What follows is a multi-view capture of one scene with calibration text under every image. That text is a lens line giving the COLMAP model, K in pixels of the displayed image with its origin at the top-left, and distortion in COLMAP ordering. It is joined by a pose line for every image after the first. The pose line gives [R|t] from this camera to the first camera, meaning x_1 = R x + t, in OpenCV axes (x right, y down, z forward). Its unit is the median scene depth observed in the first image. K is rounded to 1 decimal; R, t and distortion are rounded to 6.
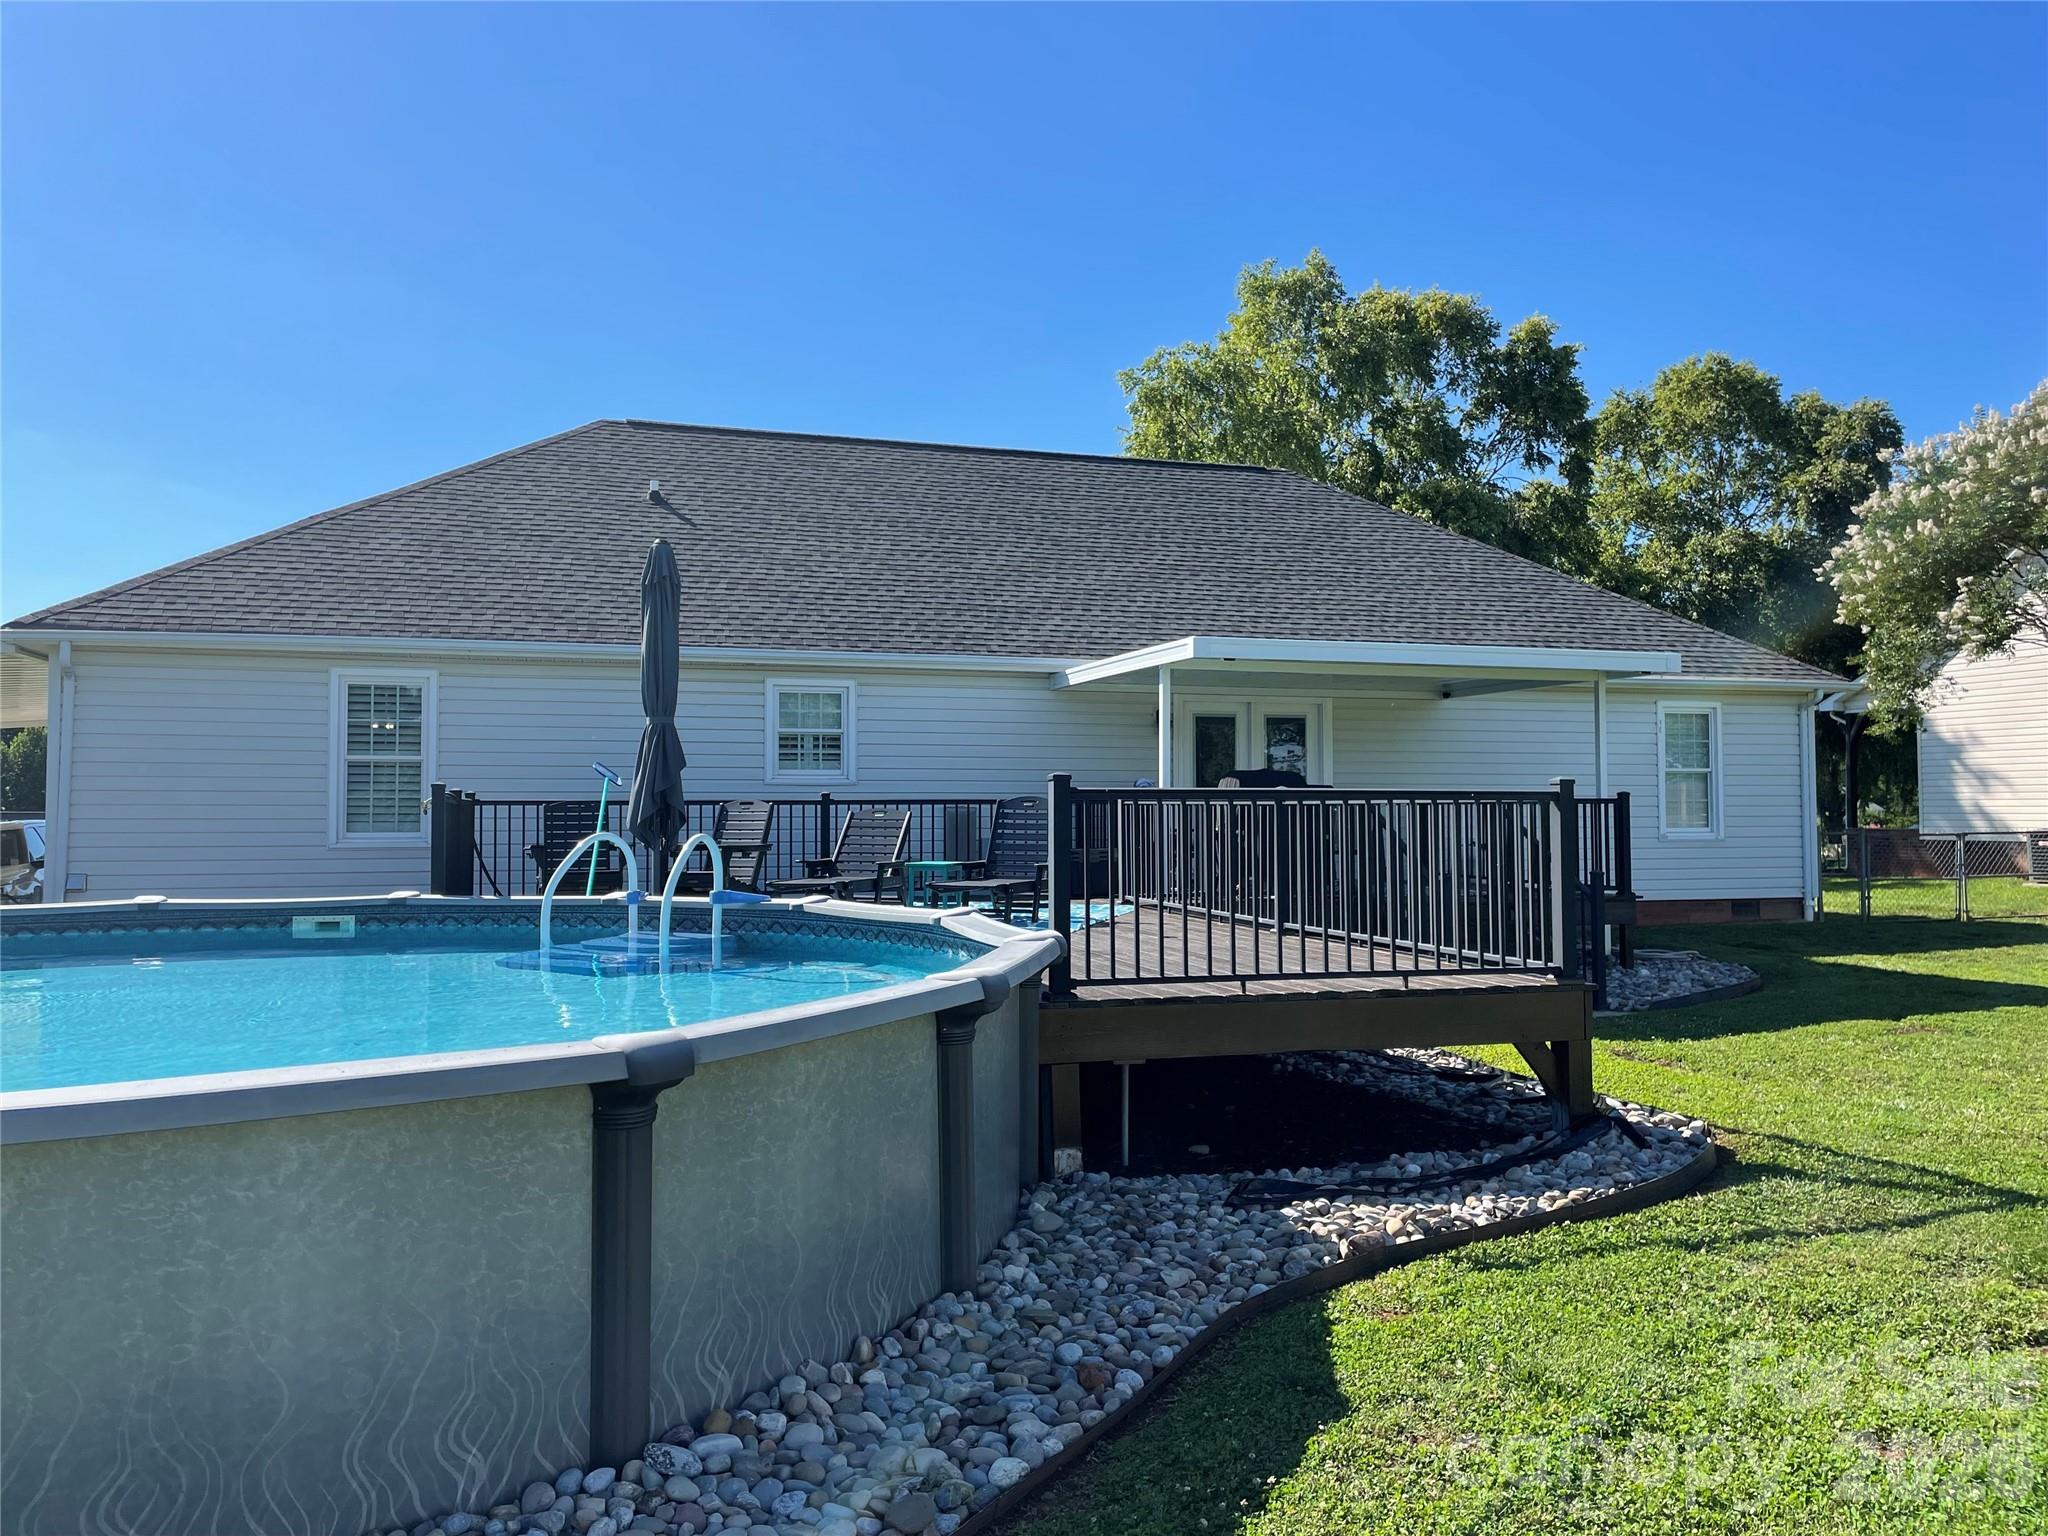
lens RADIAL K [[1548.0, 0, 1024.0], [0, 1548.0, 768.0], [0, 0, 1]] dist [0.072740, -0.002231]
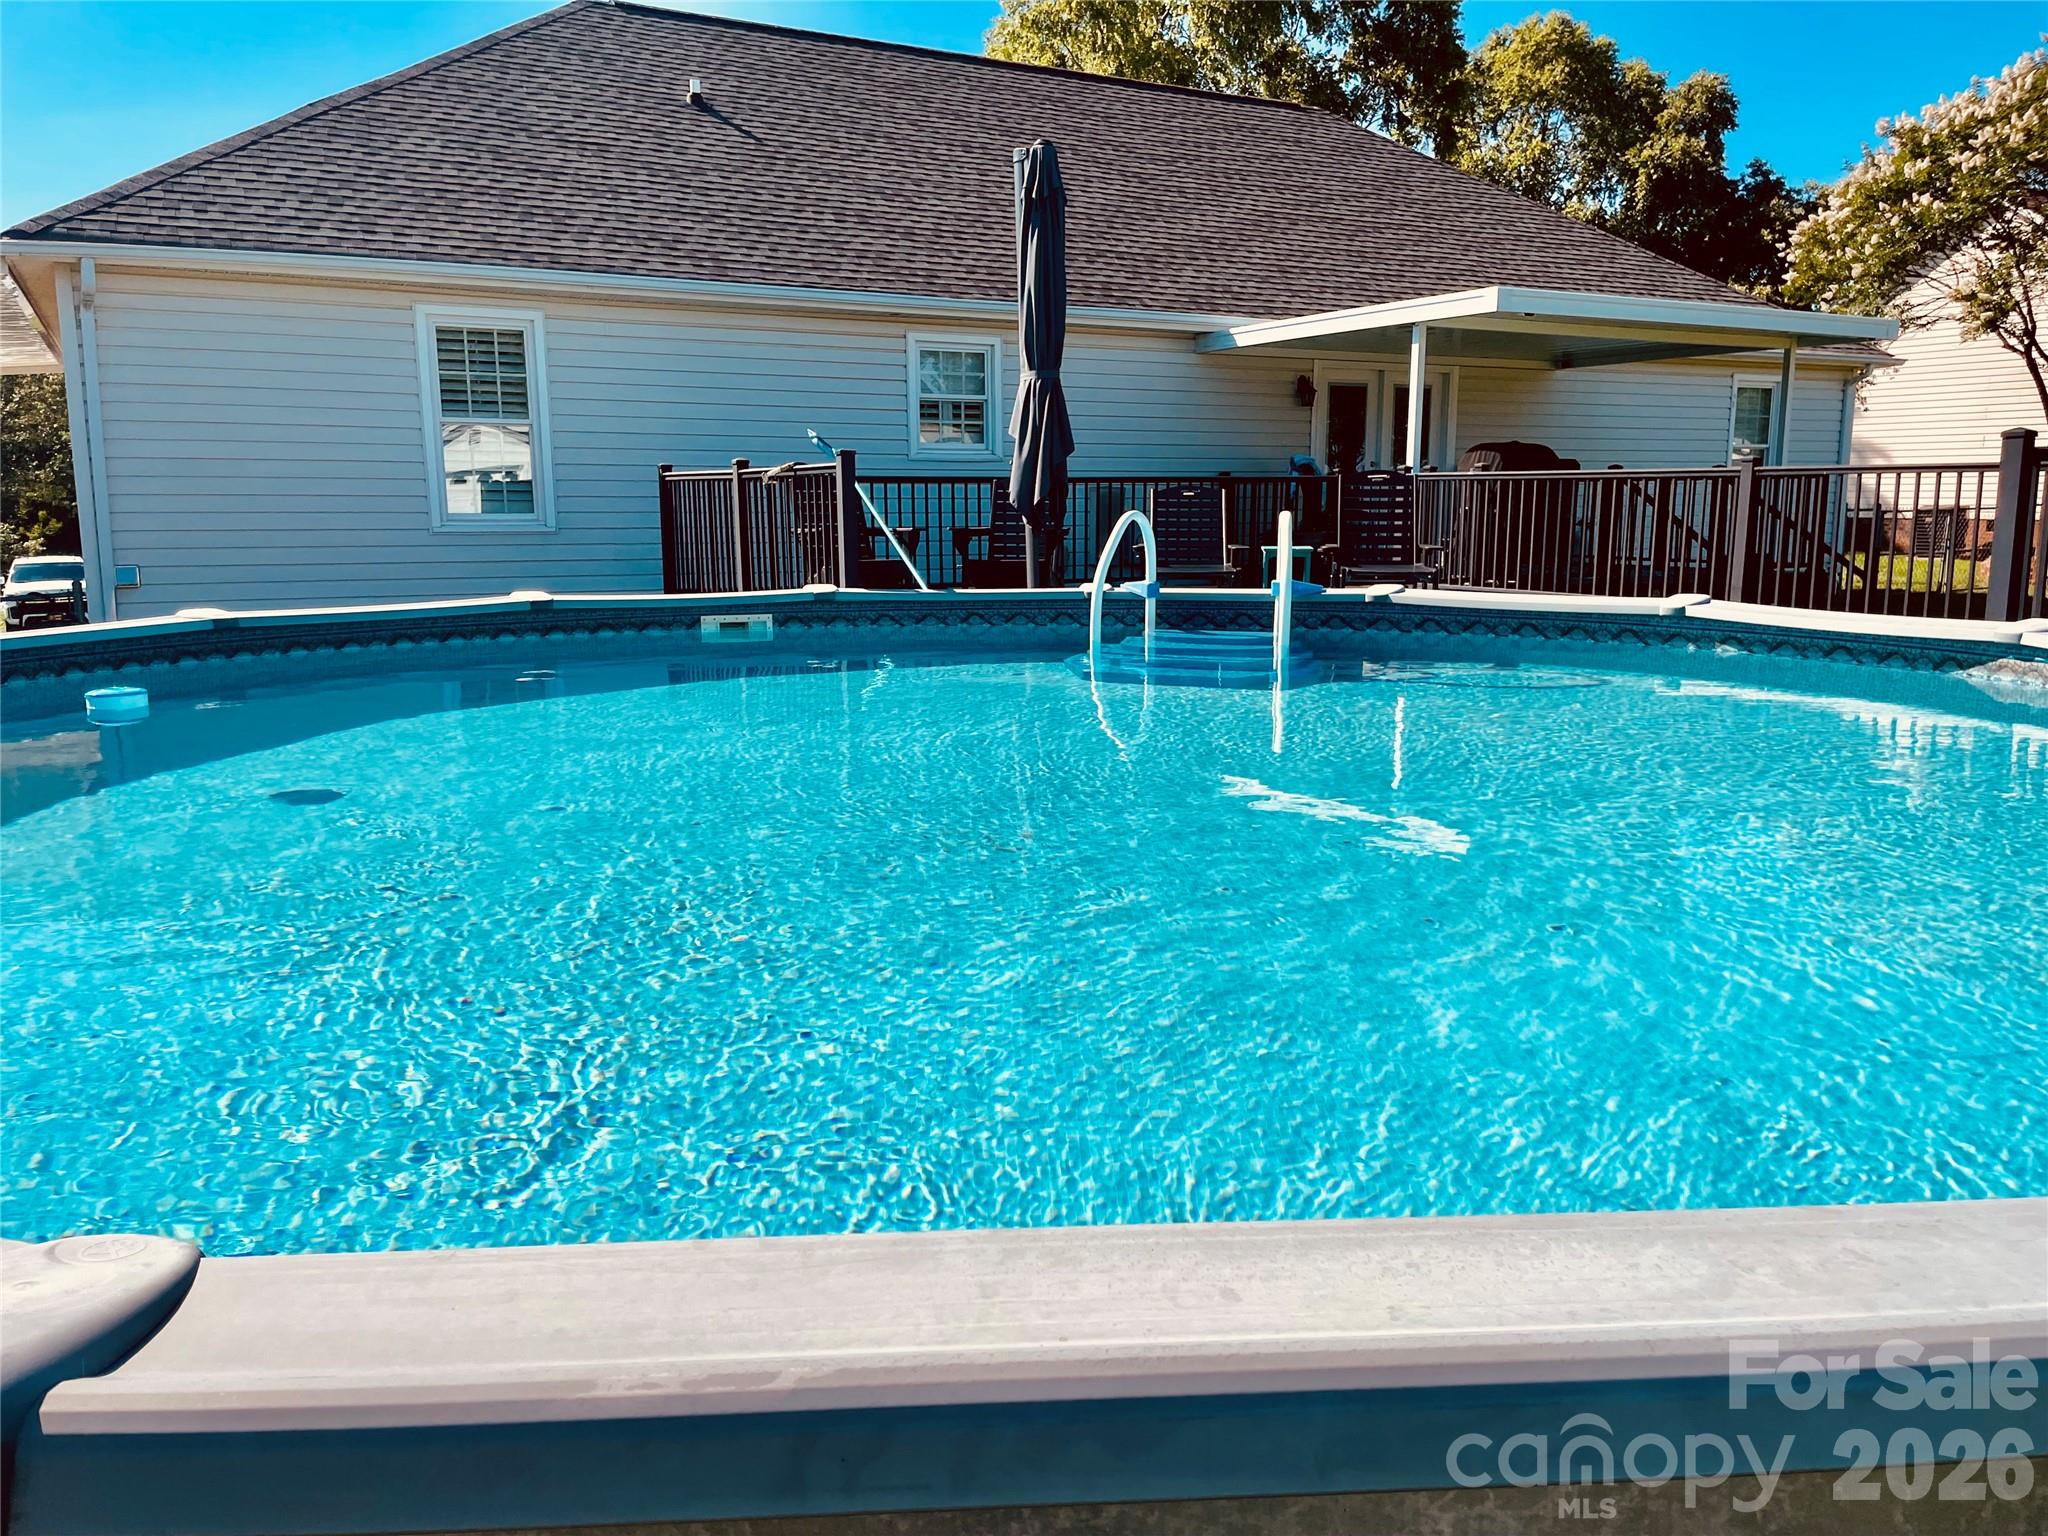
lens RADIAL K [[1556.5, 0, 1024.0], [0, 1556.5, 768.0], [0, 0, 1]] dist [0.069618, -0.065846]
pose [[0.979886, -0.033828, 0.196672, -0.276750], [-0.005945, 0.980143, 0.198205, 0.006327], [-0.199471, -0.195387, 0.960226, 0.109522]]
